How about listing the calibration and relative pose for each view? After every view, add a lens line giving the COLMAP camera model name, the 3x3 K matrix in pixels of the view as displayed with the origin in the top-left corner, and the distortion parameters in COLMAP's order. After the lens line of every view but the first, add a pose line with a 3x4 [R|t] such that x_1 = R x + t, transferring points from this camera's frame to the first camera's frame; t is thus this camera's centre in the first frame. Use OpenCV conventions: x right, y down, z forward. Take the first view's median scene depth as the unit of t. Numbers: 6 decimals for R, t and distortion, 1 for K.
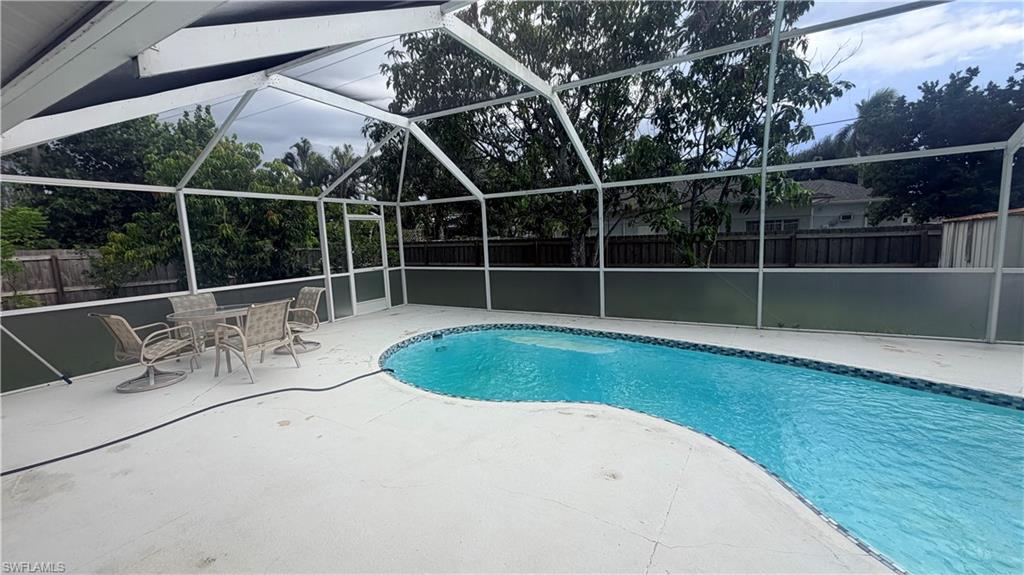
lens RADIAL K [[409.8, 0, 510.2], [0, 409.8, 288.4], [0, 0, 1]] dist [0.000252, 0.000343]
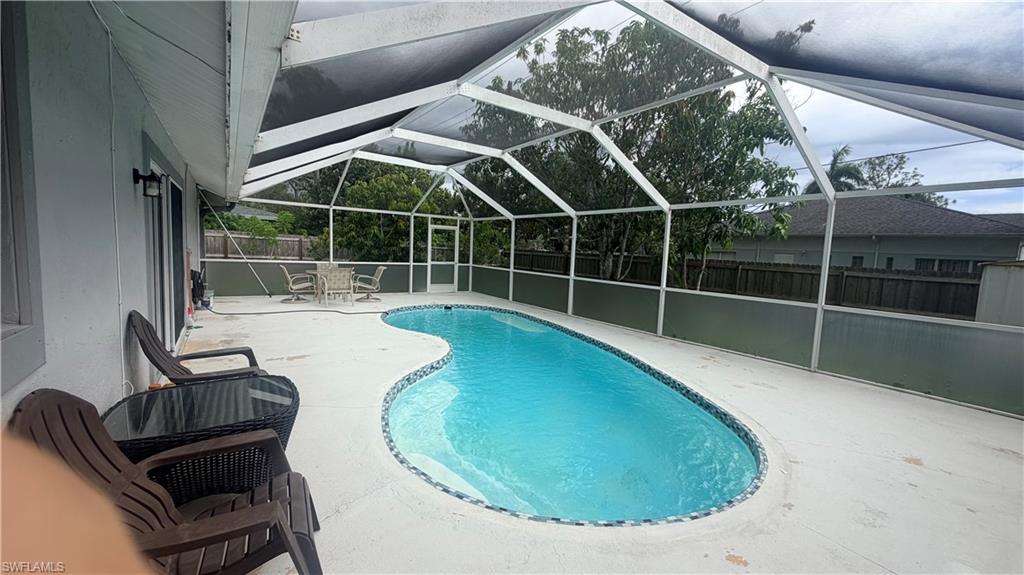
lens RADIAL K [[409.8, 0, 510.2], [0, 409.8, 288.4], [0, 0, 1]] dist [0.000252, 0.000343]
pose [[0.894682, 0.120639, -0.430105, 0.505376], [-0.133534, 0.991044, 0.000205, 0.011115], [0.426277, 0.057250, 0.902779, -0.205279]]
